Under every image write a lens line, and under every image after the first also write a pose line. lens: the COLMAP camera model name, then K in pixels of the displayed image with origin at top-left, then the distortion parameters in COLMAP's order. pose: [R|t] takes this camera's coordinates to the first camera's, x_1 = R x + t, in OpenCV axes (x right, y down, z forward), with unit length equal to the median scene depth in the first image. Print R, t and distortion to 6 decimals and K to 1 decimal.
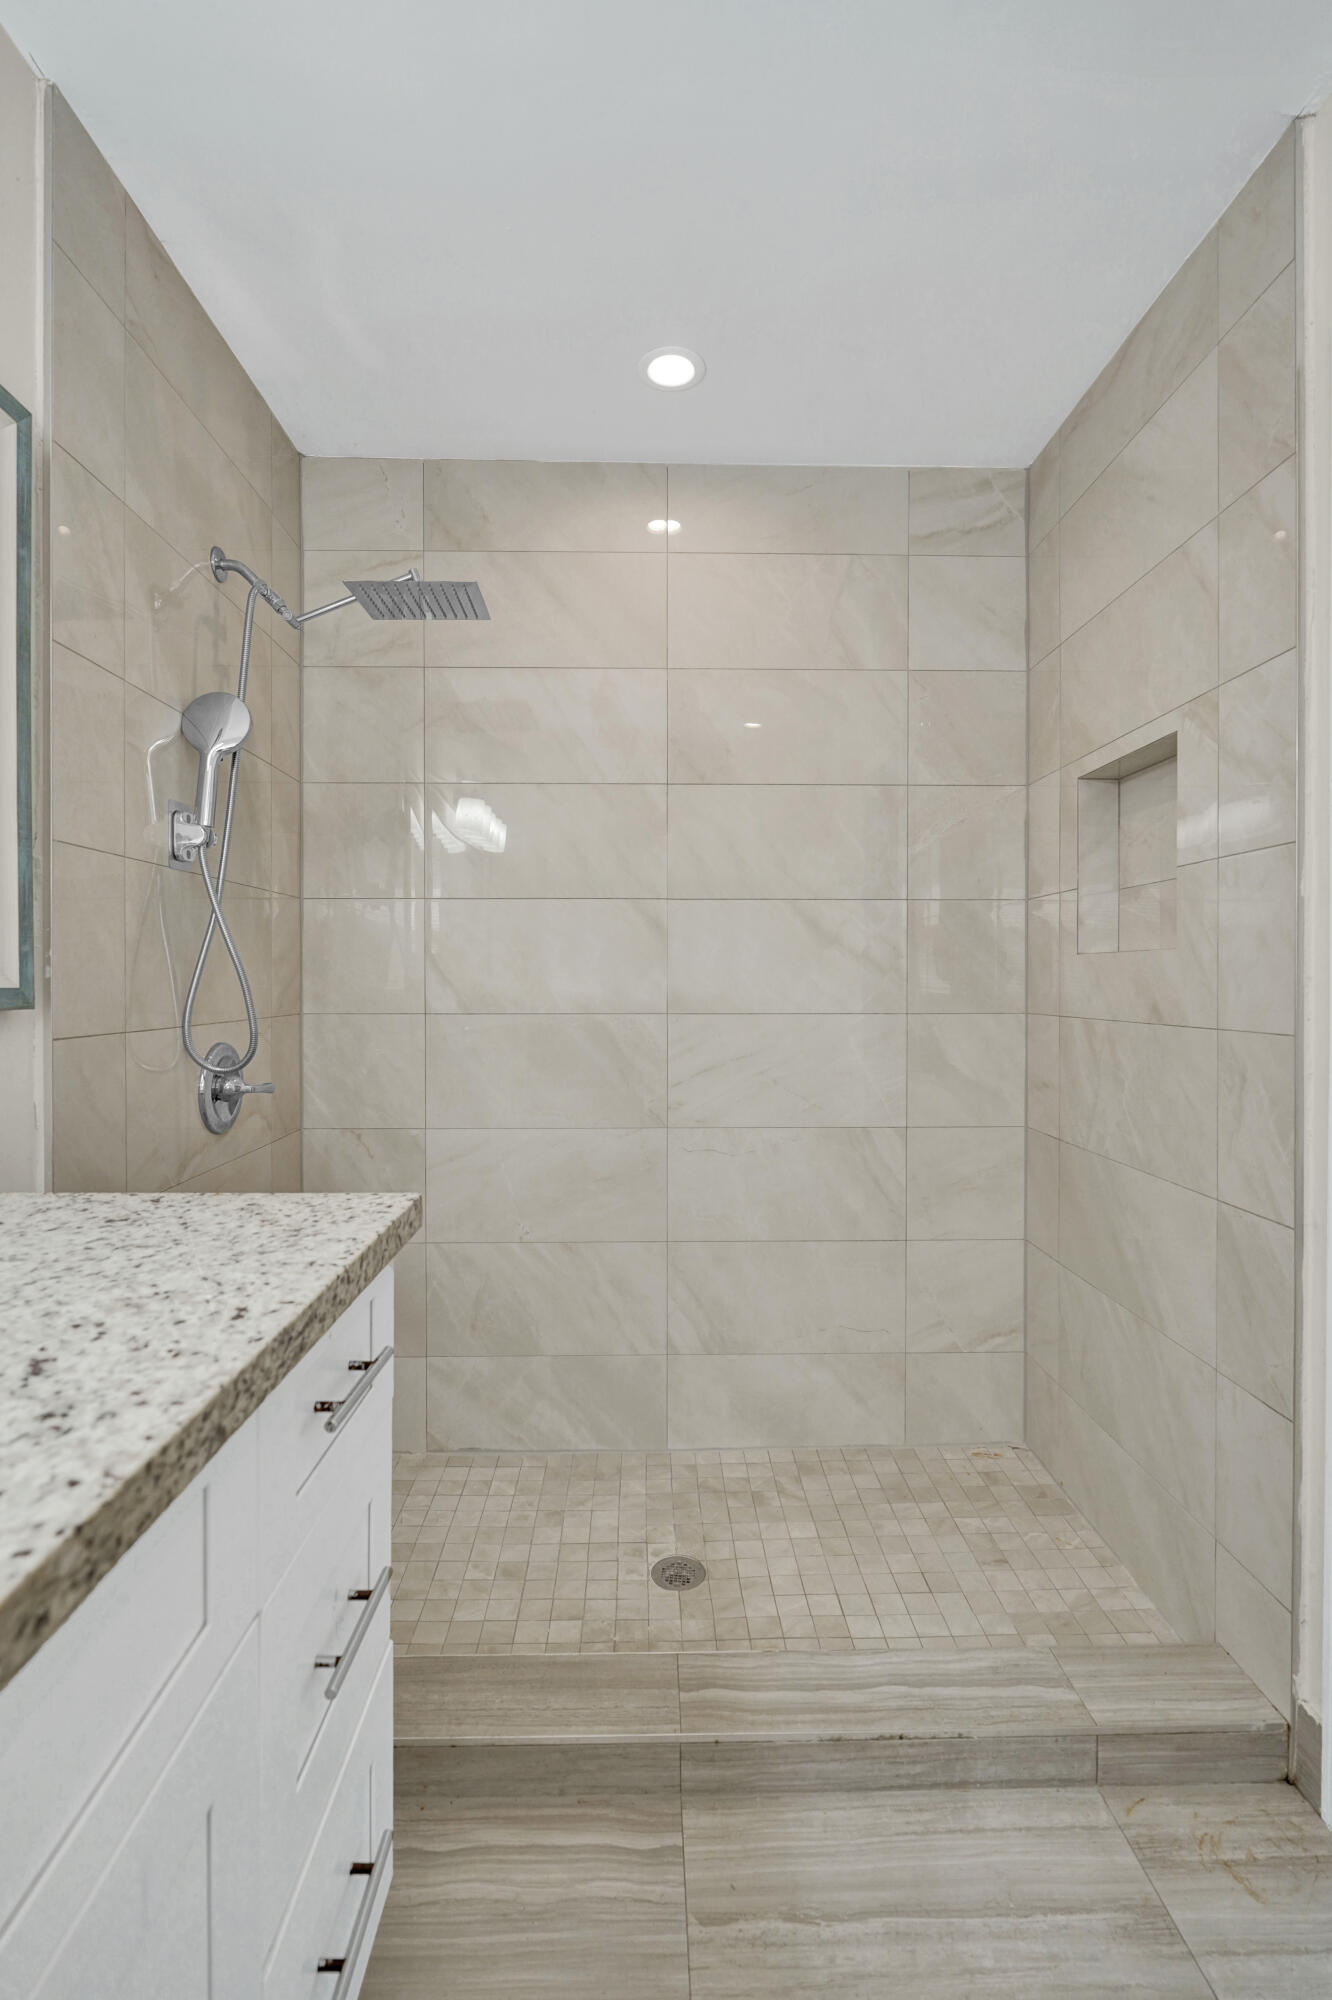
lens RADIAL K [[938.7, 0, 663.4], [0, 938.7, 992.3], [0, 0, 1]] dist [-0.005325, -0.000029]
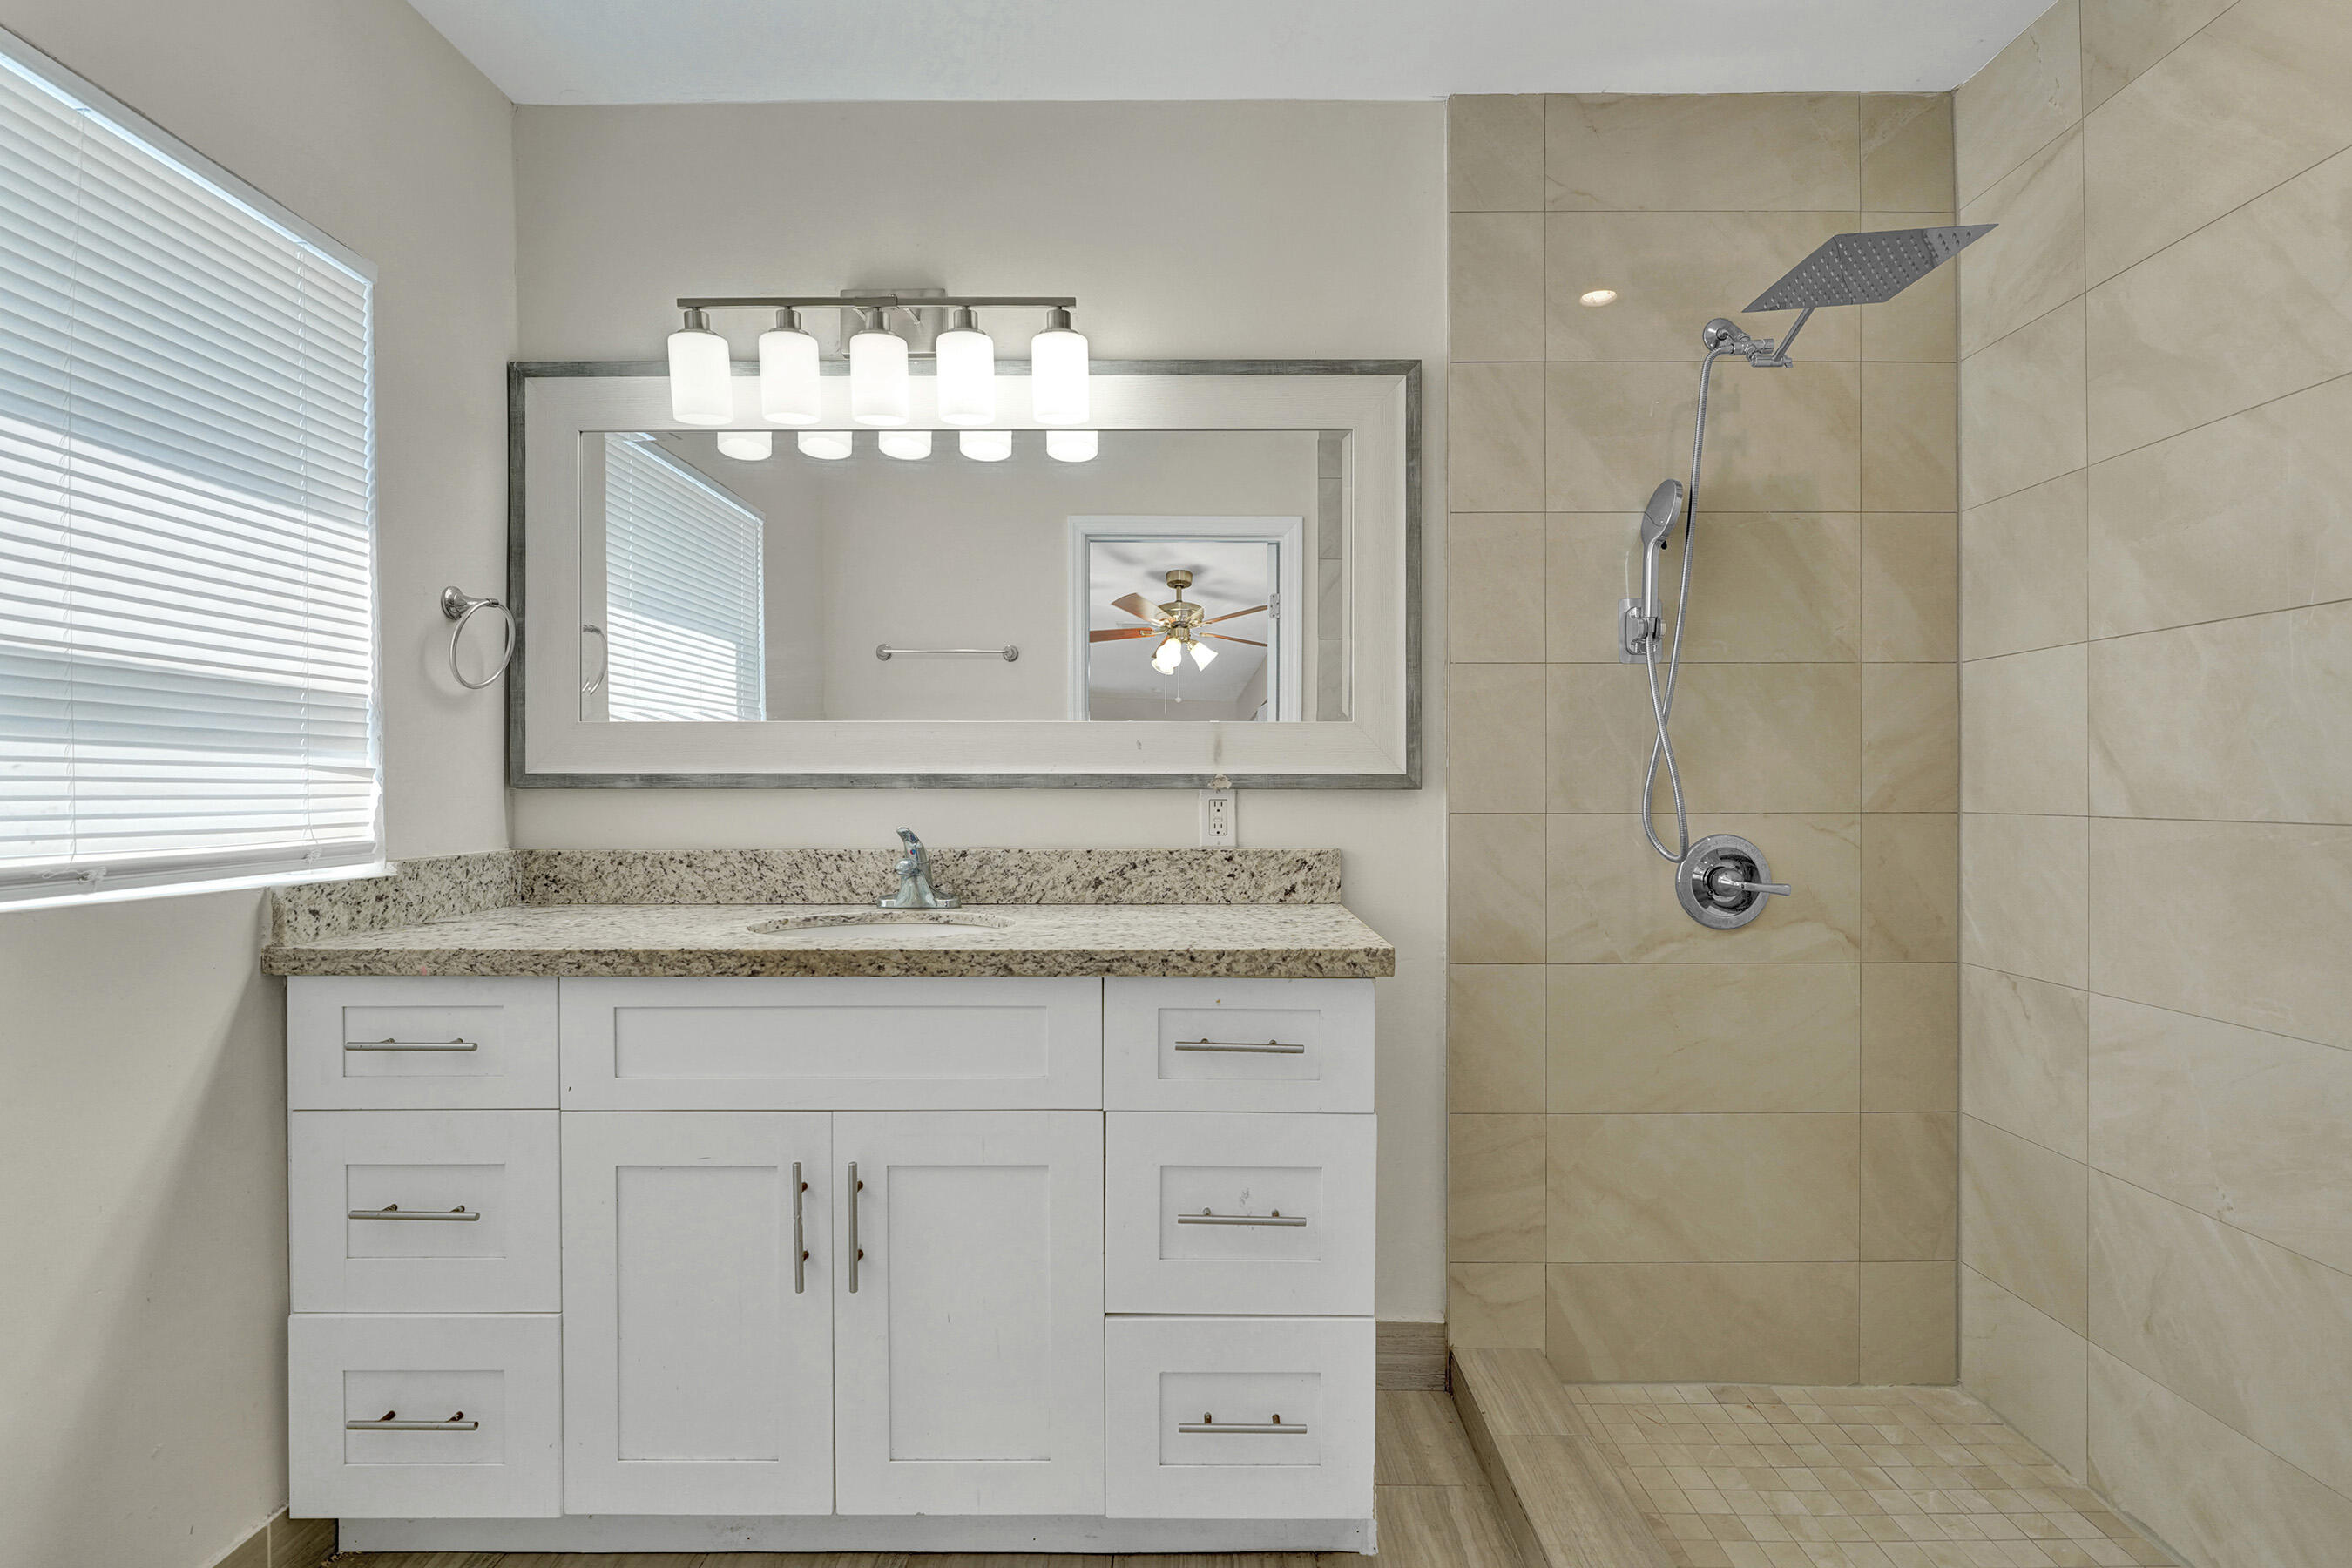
lens RADIAL K [[1103.9, 0, 1172.9], [0, 1103.9, 791.0], [0, 0, 1]] dist [-0.005325, -0.000029]
pose [[-0.023287, 0.004141, -0.999720, 0.531374], [-0.012455, 0.999913, 0.004432, 0.009471], [0.999651, 0.012554, -0.023233, 0.374980]]
